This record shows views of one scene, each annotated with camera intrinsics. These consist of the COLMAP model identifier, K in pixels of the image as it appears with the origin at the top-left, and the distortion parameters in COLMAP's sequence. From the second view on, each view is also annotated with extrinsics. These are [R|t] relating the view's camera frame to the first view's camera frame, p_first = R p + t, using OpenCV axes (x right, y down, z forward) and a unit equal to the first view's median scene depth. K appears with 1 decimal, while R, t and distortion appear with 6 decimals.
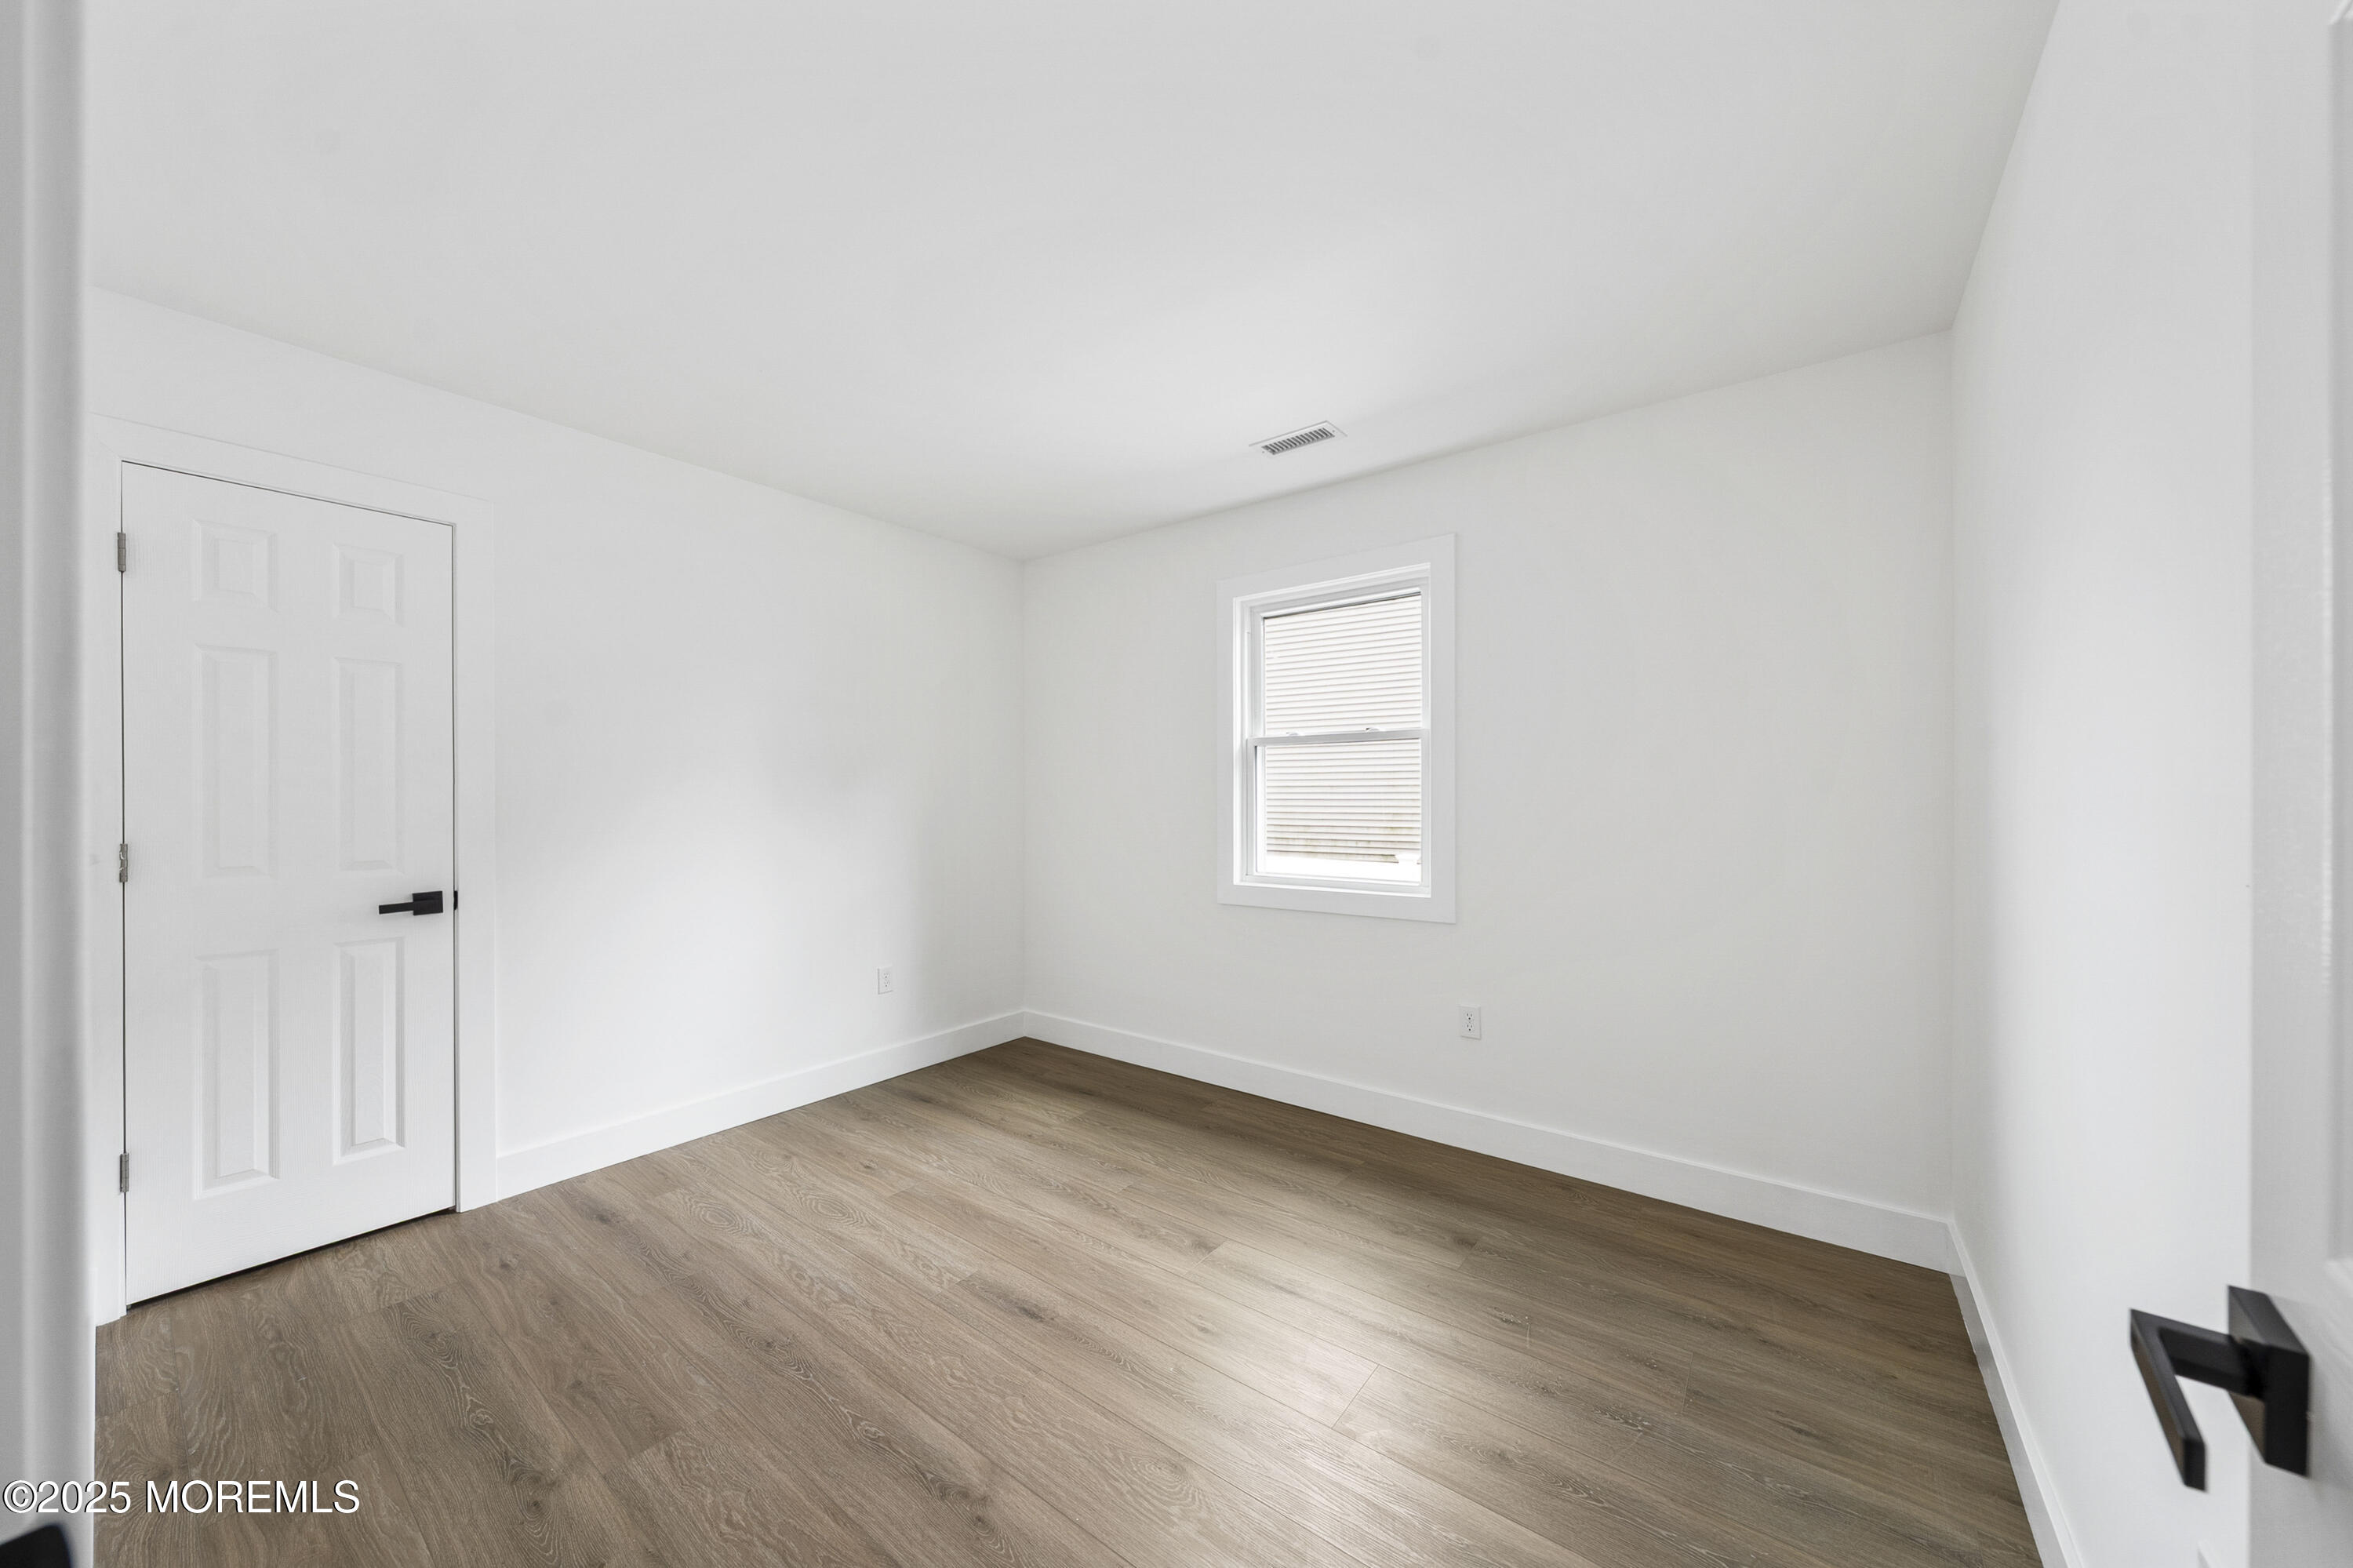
lens RADIAL K [[817.0, 0, 1174.7], [0, 817.0, 791.5], [0, 0, 1]] dist [-0.001325, -0.000142]
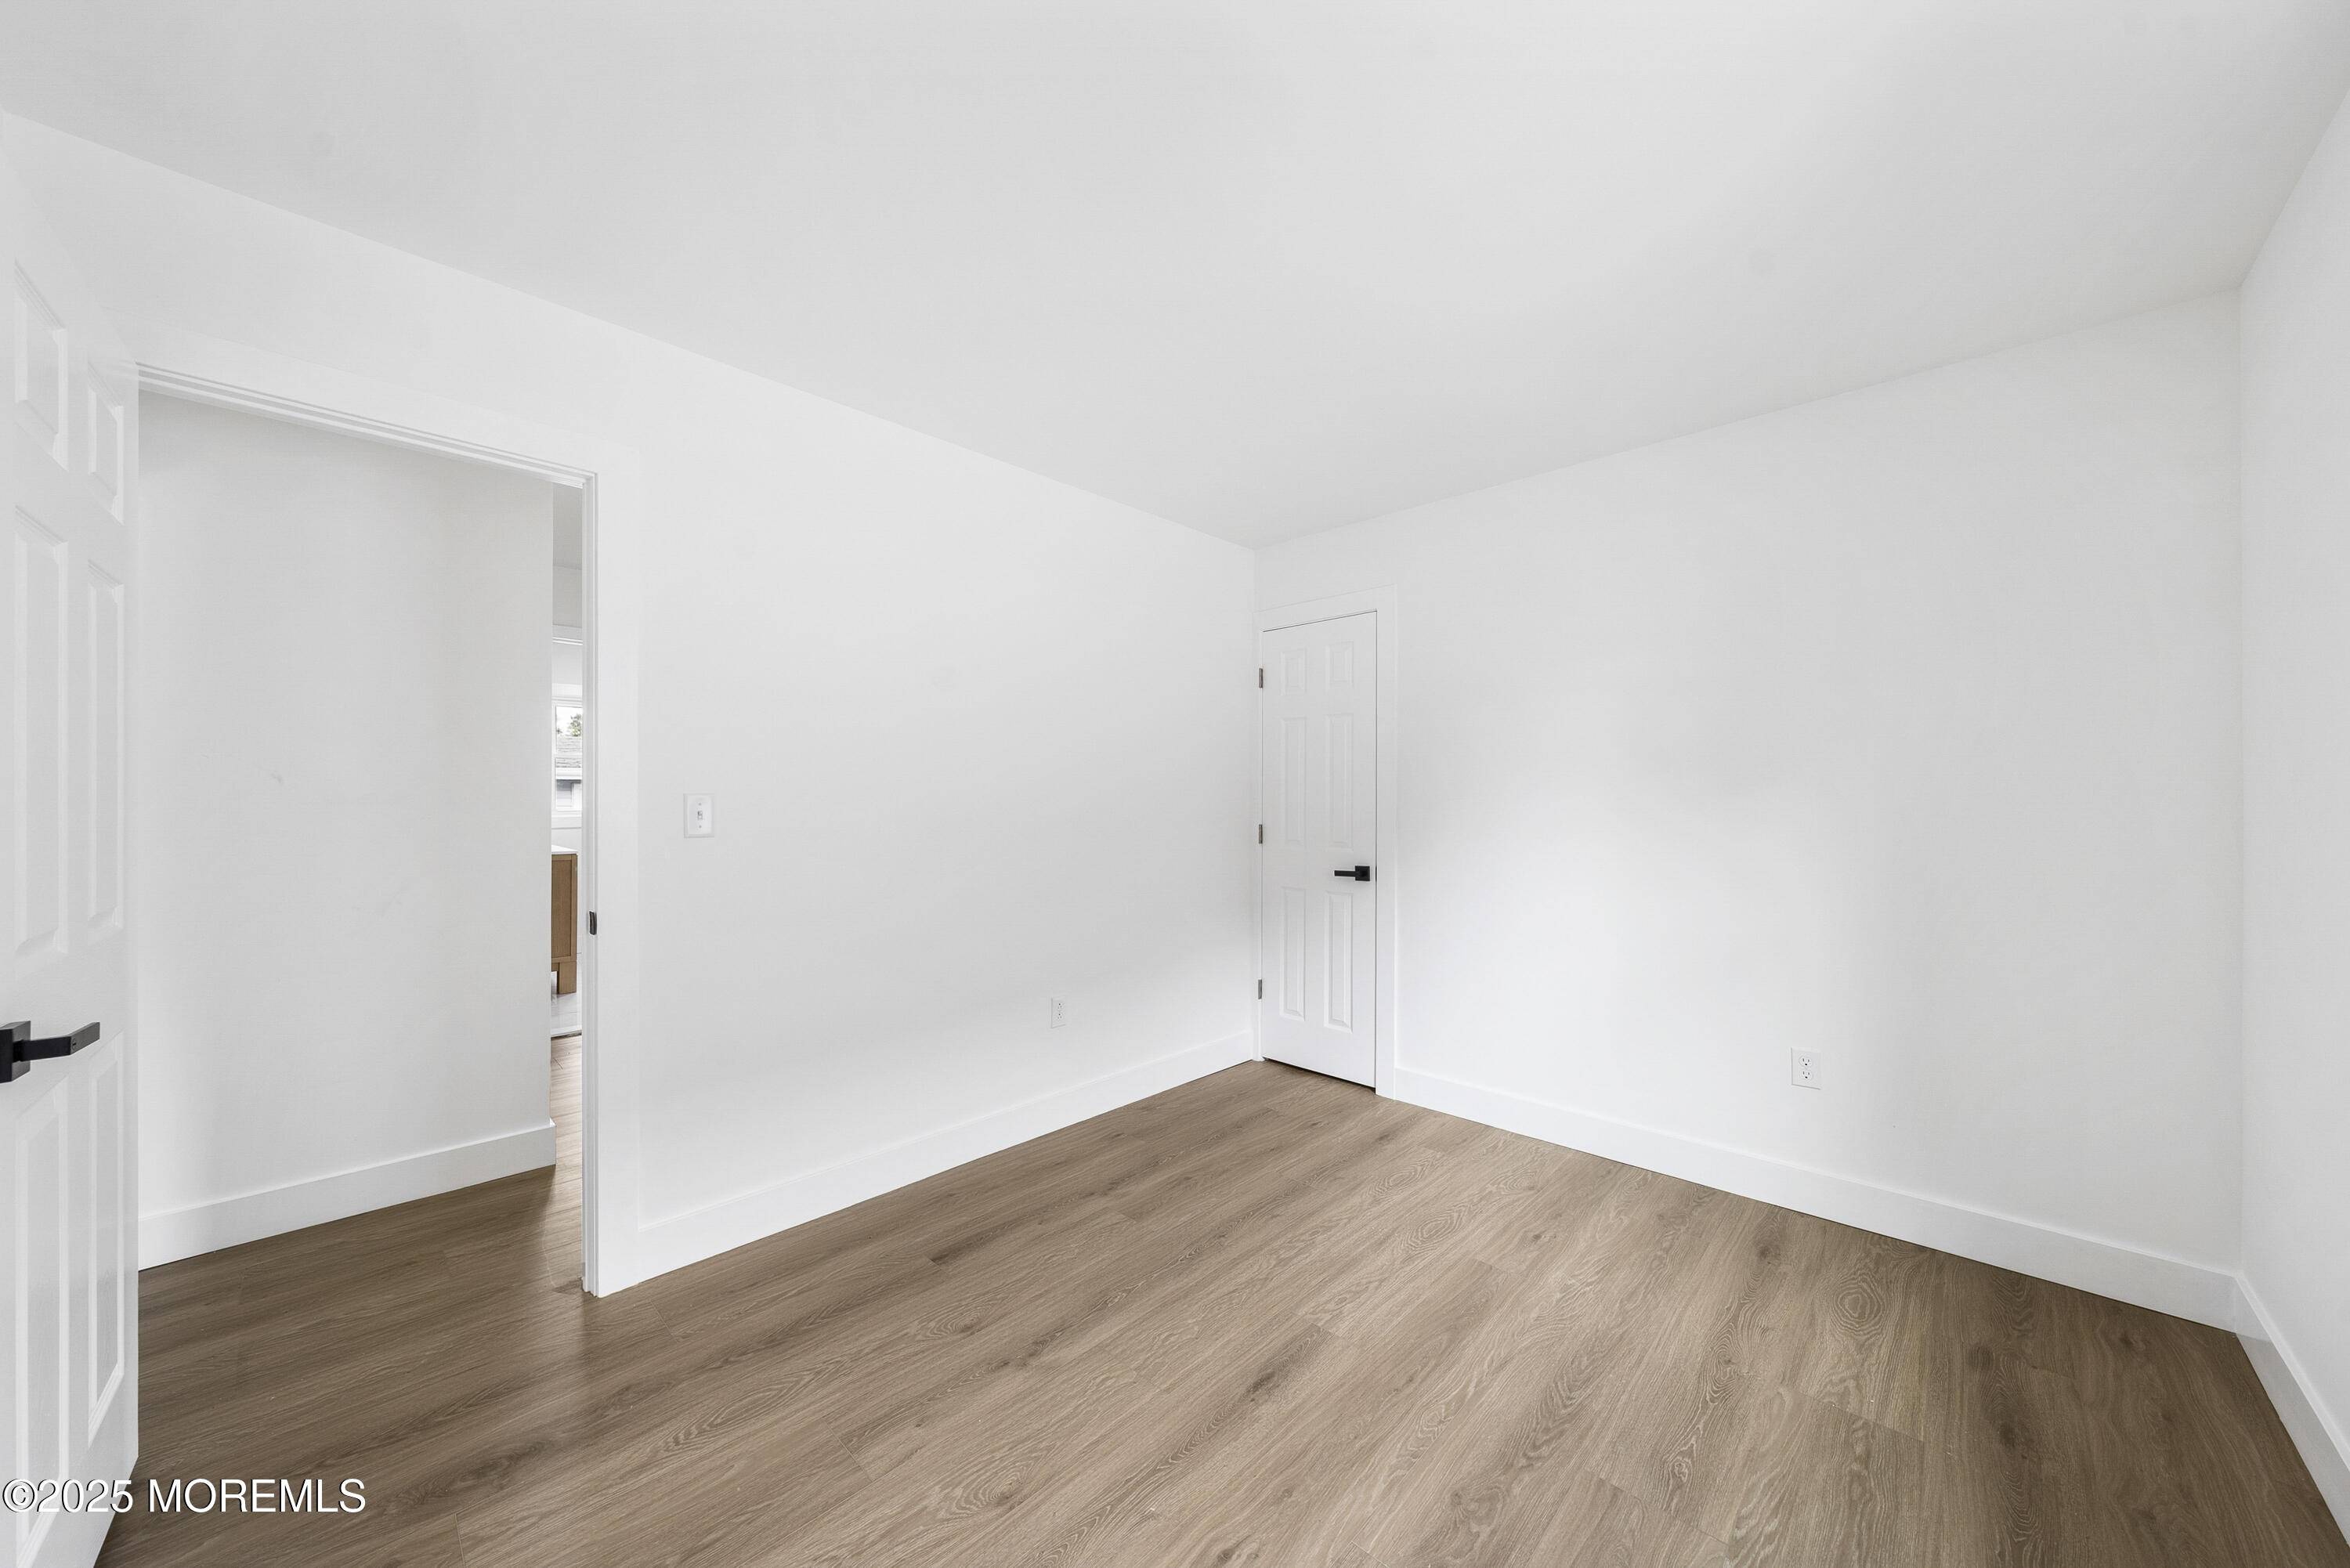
lens RADIAL K [[815.8, 0, 1167.6], [0, 815.8, 802.4], [0, 0, 1]] dist [-0.001325, -0.000142]
pose [[-0.108343, 0.005660, -0.994097, 0.626390], [0.002604, 0.999982, 0.005410, -0.000749], [0.994110, -0.002003, -0.108356, 0.866720]]
